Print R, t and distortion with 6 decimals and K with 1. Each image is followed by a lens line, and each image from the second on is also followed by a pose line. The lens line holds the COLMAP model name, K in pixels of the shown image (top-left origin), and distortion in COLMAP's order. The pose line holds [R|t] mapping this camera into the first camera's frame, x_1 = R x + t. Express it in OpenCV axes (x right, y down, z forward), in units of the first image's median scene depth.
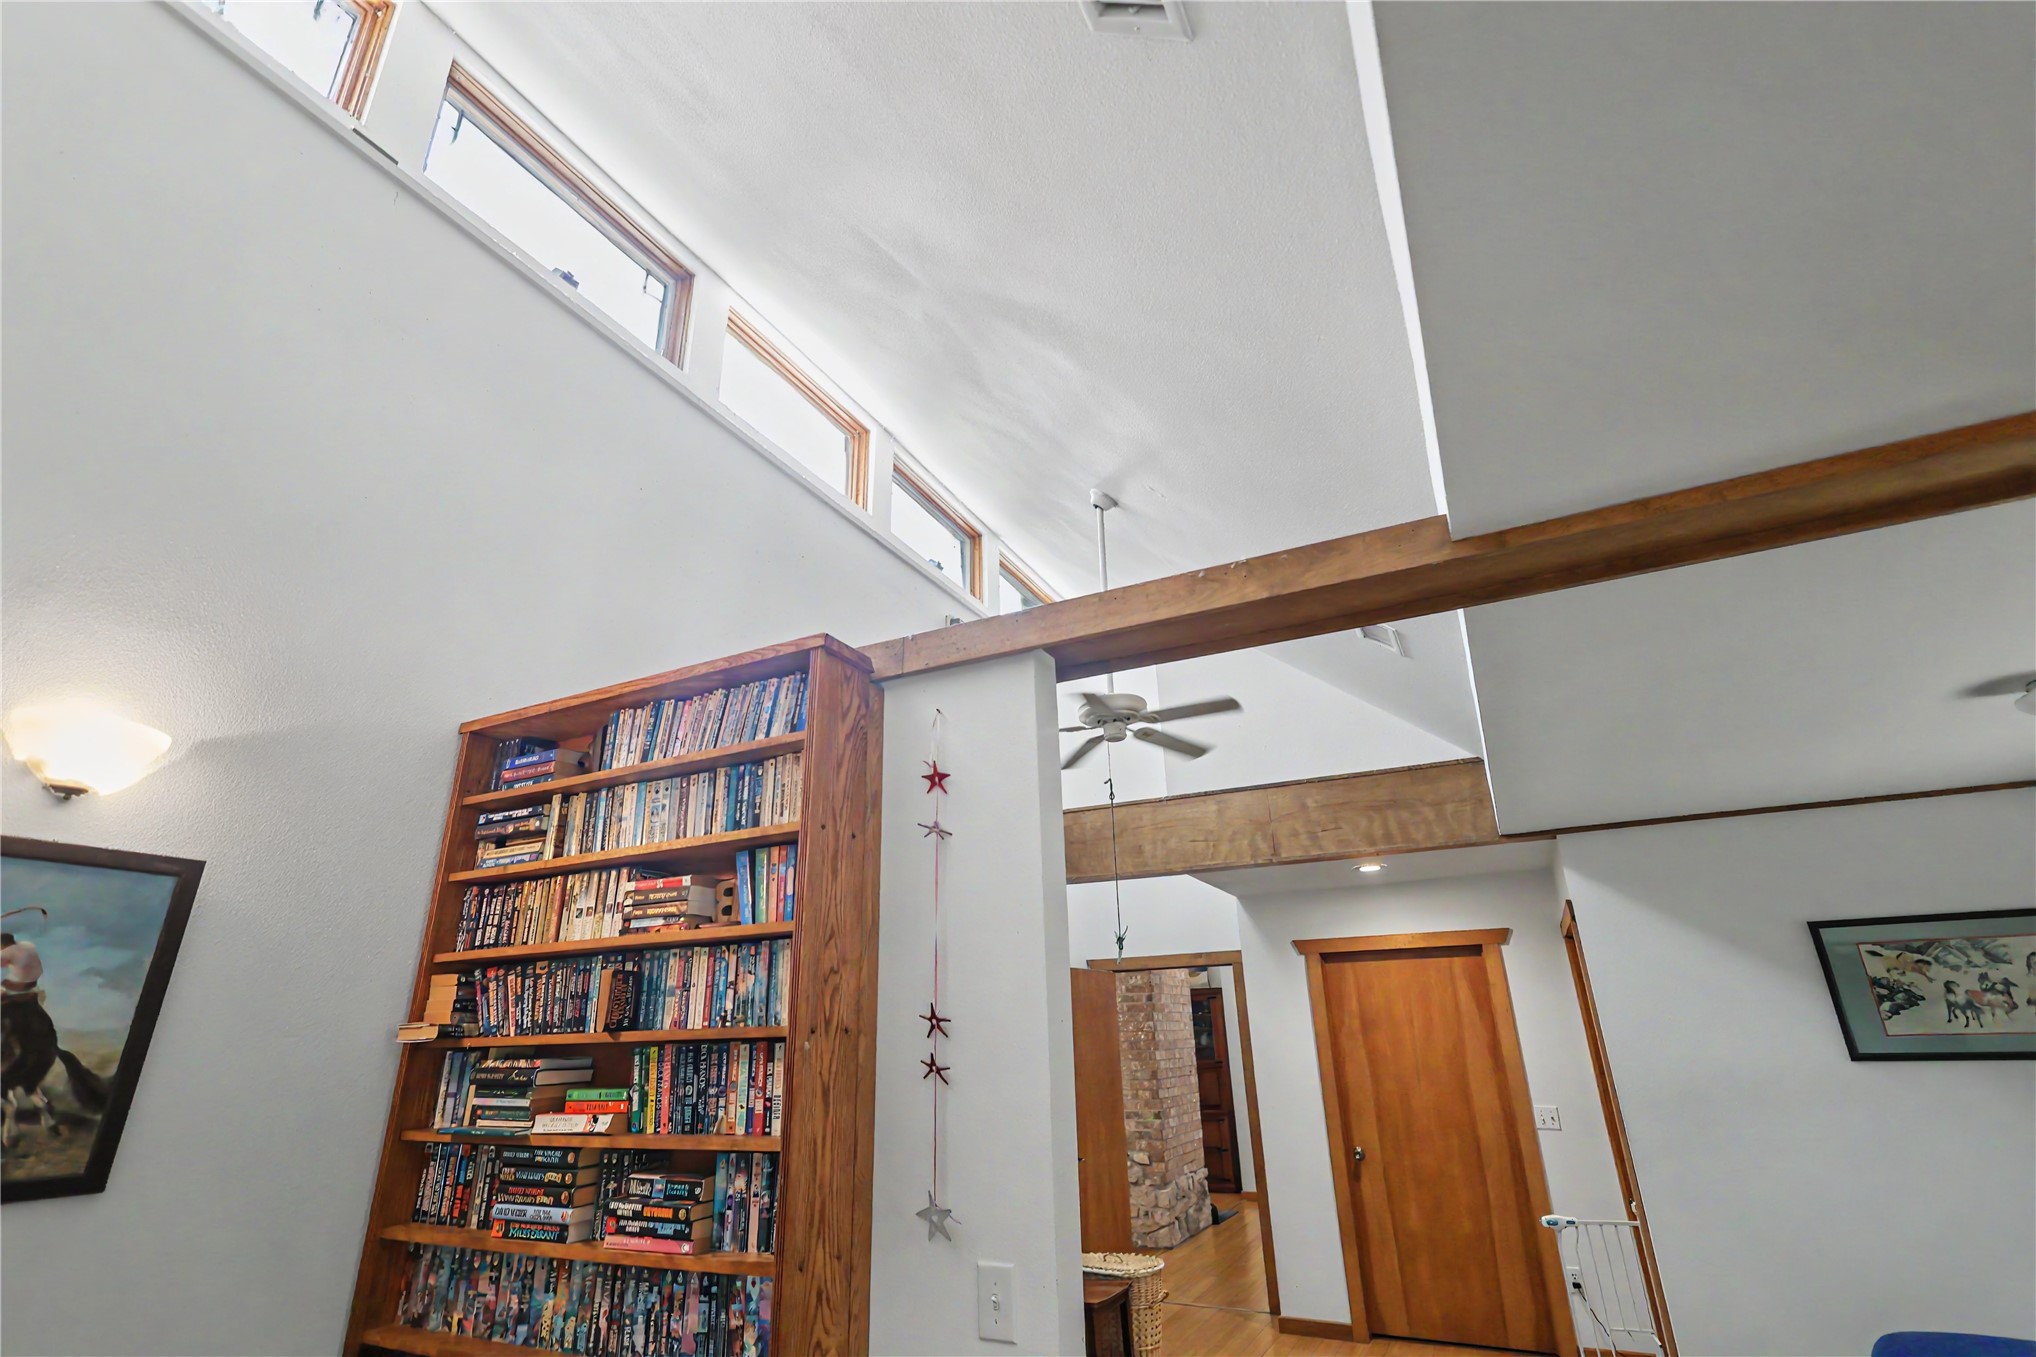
lens RADIAL K [[939.2, 0, 1017.7], [0, 939.2, 682.9], [0, 0, 1]] dist [0.000116, 0.001131]
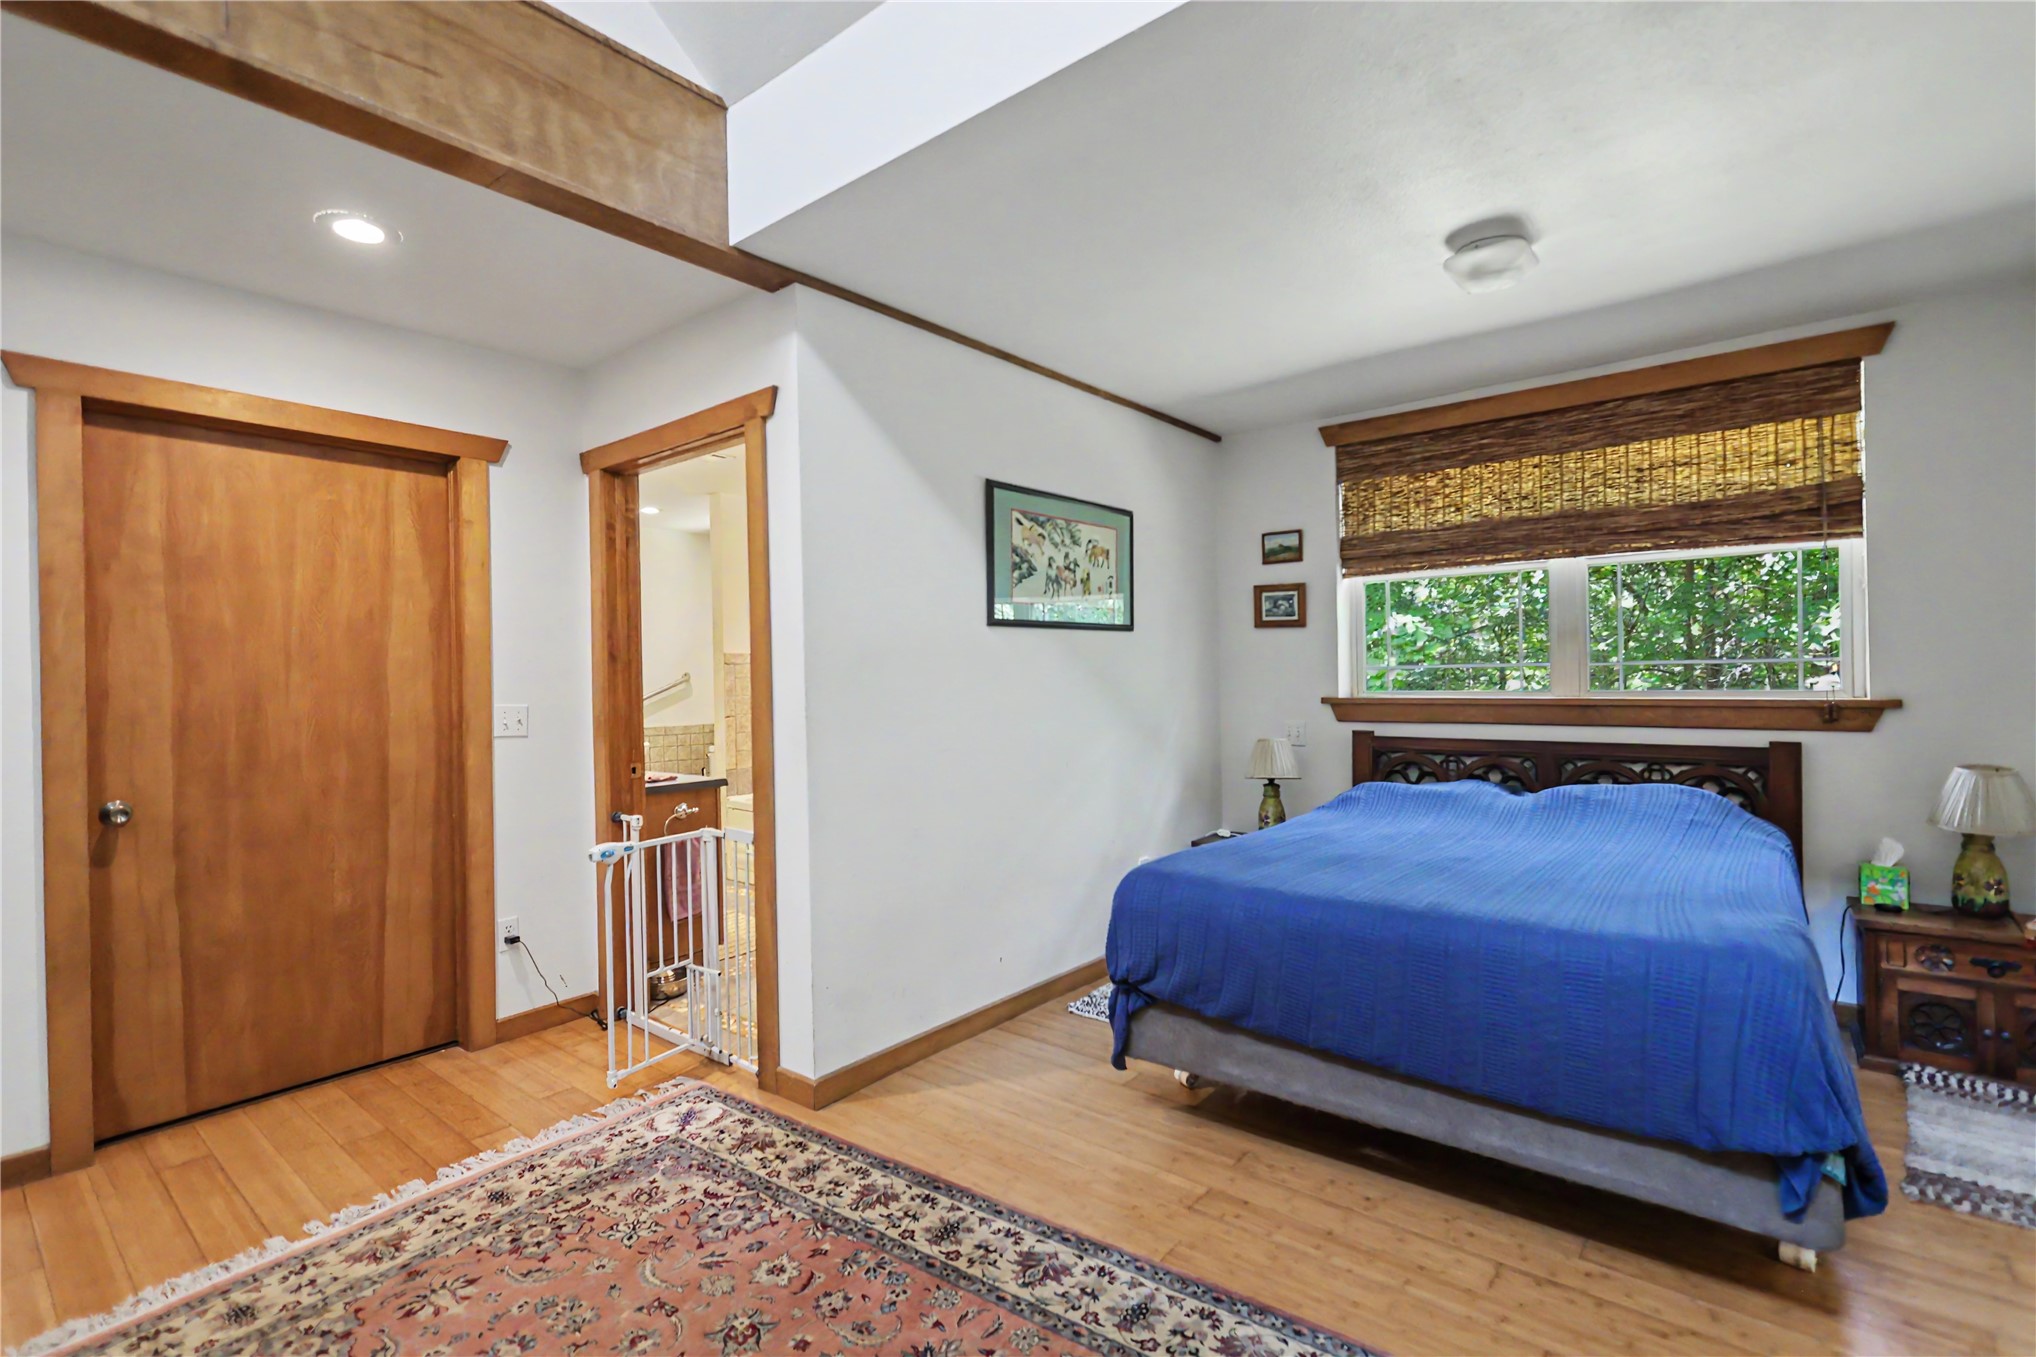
lens RADIAL K [[939.2, 0, 1021.3], [0, 939.2, 682.7], [0, 0, 1]] dist [0.000116, 0.001131]
pose [[0.218042, 0.007778, 0.975908, -0.005053], [-0.335603, 0.939582, 0.067494, 0.314632], [-0.916421, -0.342235, 0.207479, 0.626943]]
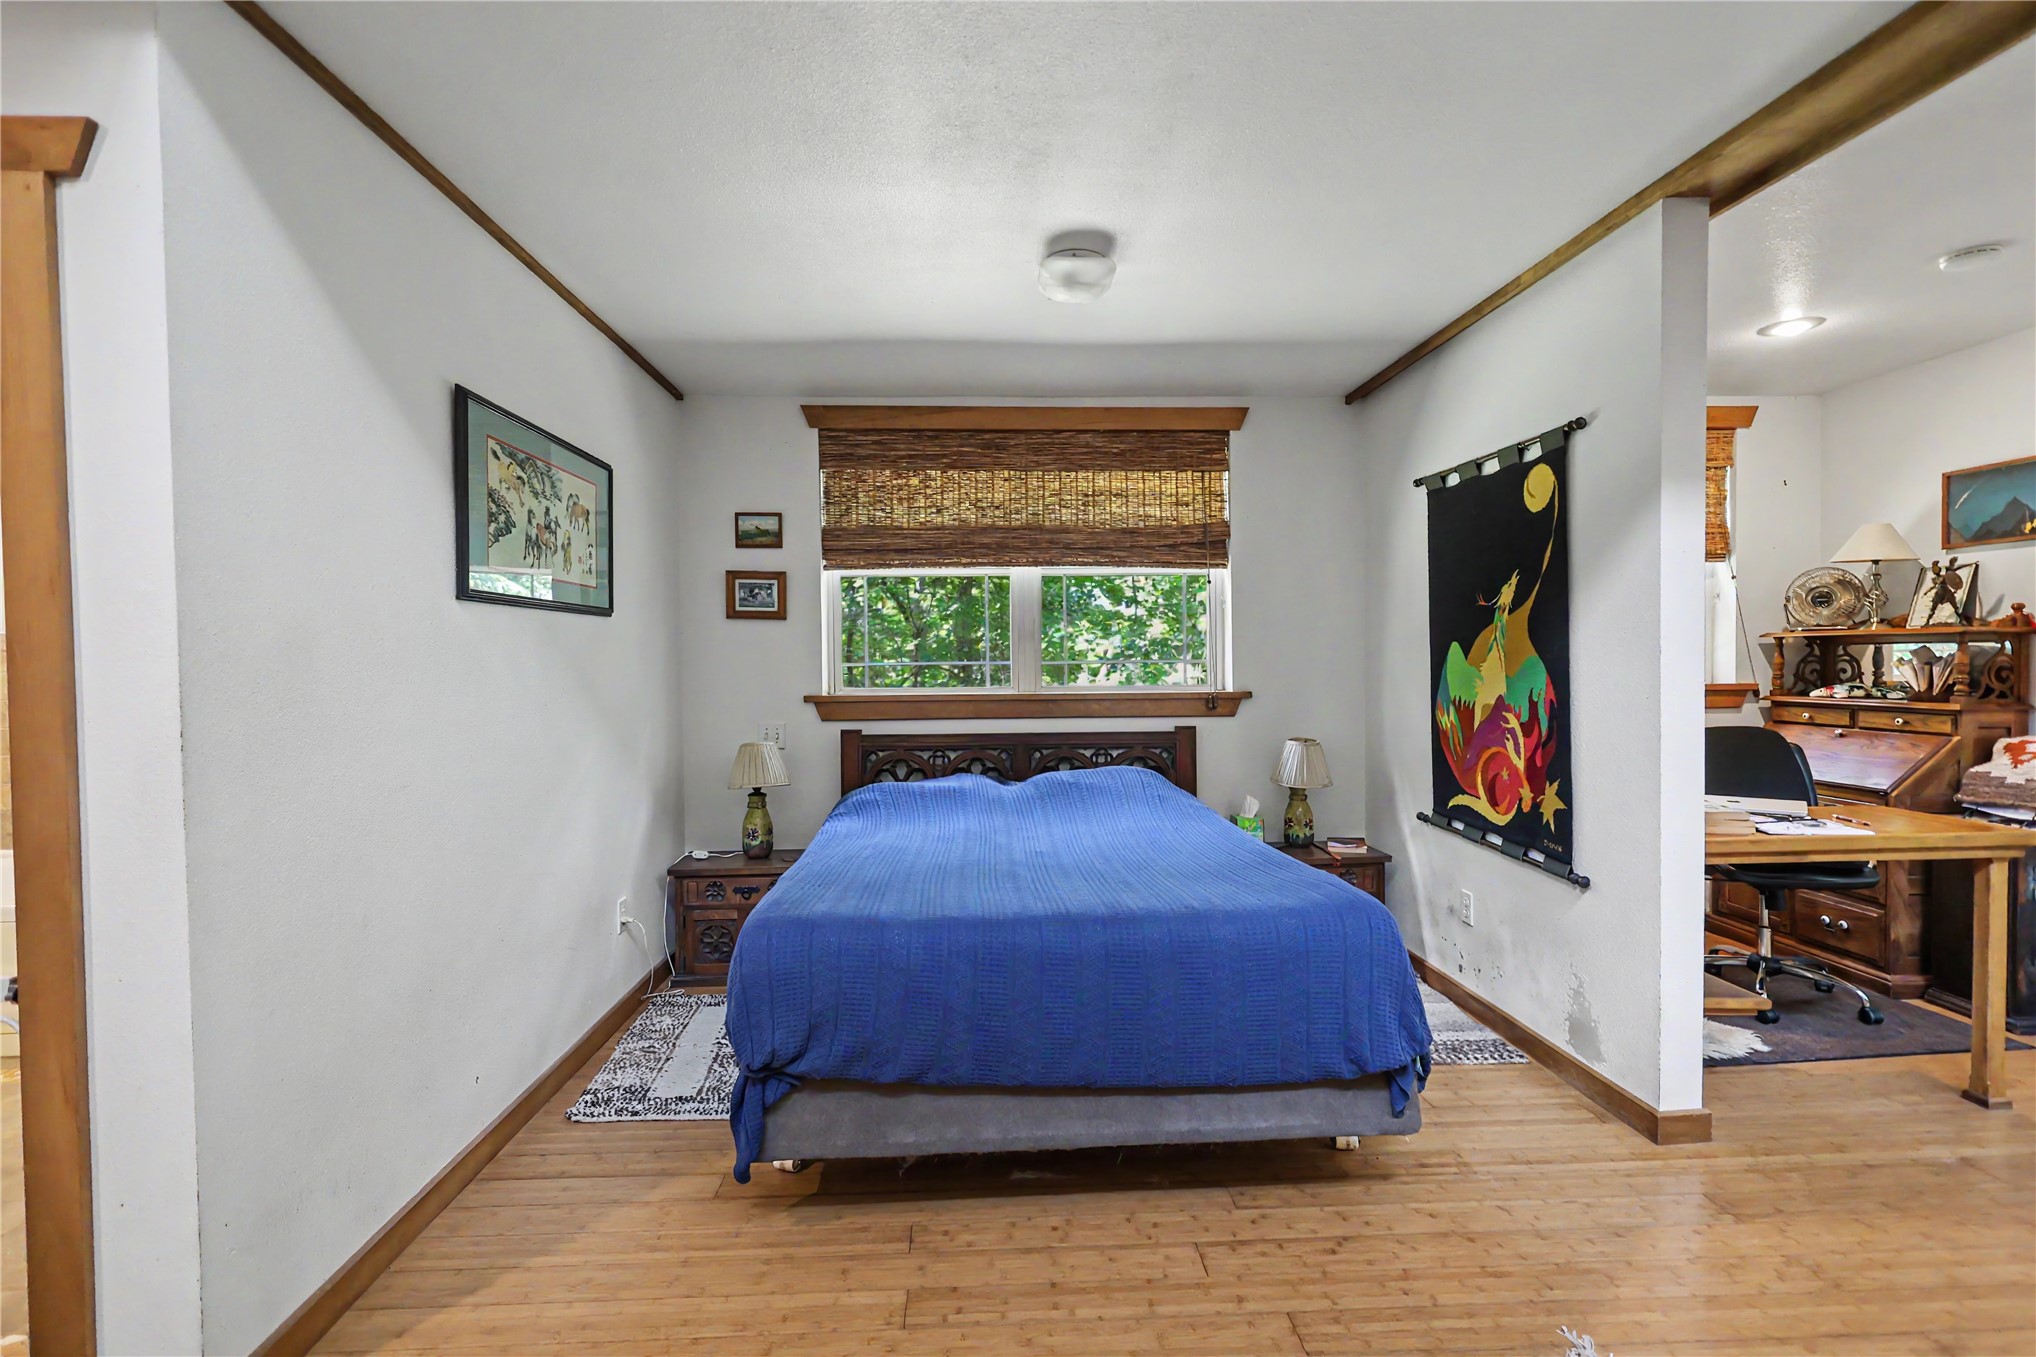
lens RADIAL K [[939.2, 0, 1023.1], [0, 939.2, 680.7], [0, 0, 1]] dist [0.000116, 0.001131]
pose [[-0.491712, 0.006315, 0.870735, 0.122552], [-0.292320, 0.940744, -0.171899, 0.372428], [-0.820225, -0.339058, -0.460729, 0.793407]]
